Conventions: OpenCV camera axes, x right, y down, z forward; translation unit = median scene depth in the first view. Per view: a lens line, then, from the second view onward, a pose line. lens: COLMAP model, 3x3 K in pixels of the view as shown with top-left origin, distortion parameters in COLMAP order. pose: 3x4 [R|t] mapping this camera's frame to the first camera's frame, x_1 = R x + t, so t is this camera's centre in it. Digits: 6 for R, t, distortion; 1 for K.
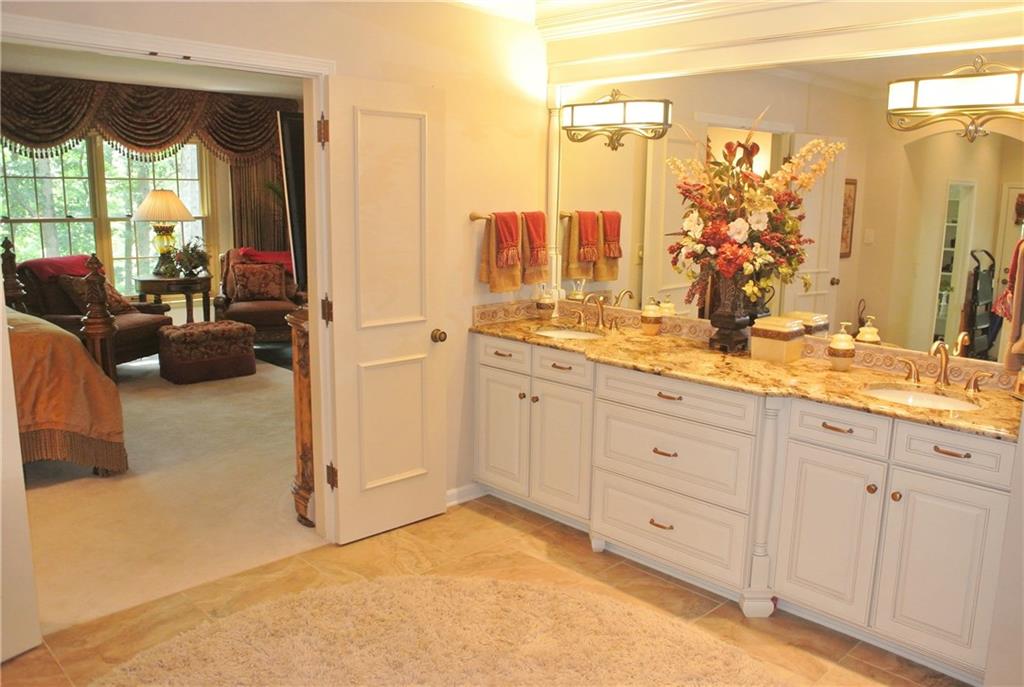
lens RADIAL K [[802.5, 0, 511.0], [0, 802.5, 342.7], [0, 0, 1]] dist [-0.078460, 0.060766]
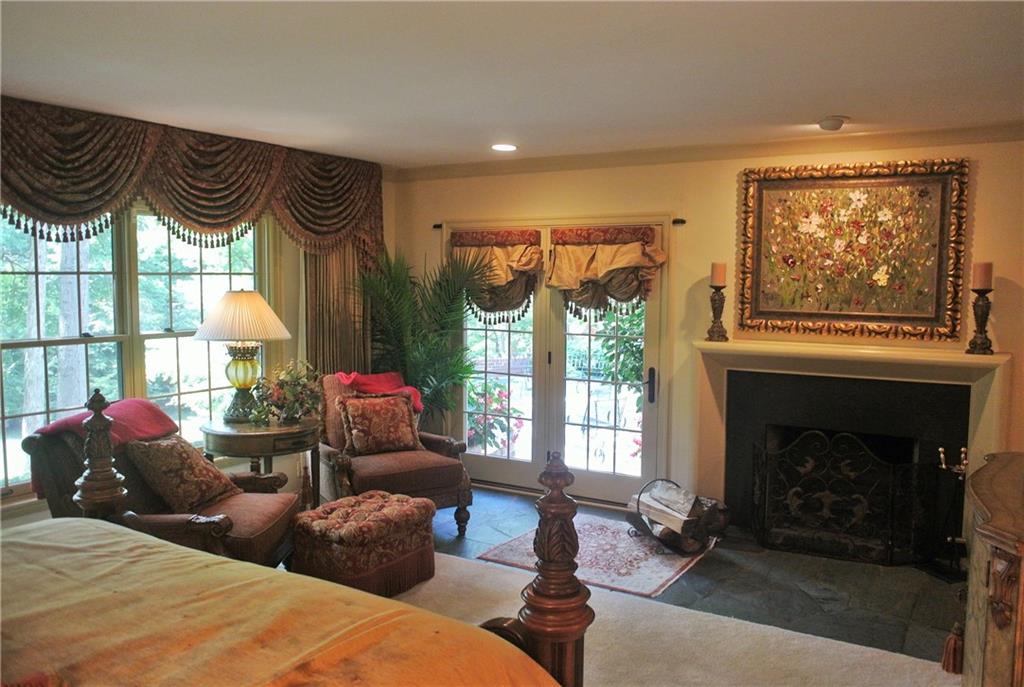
lens RADIAL K [[802.5, 0, 513.2], [0, 802.5, 344.4], [0, 0, 1]] dist [-0.078460, 0.060766]
pose [[0.968010, -0.028280, 0.249311, -0.390485], [0.051866, 0.994720, -0.088550, -0.080366], [-0.245491, 0.098648, 0.964366, 0.320768]]
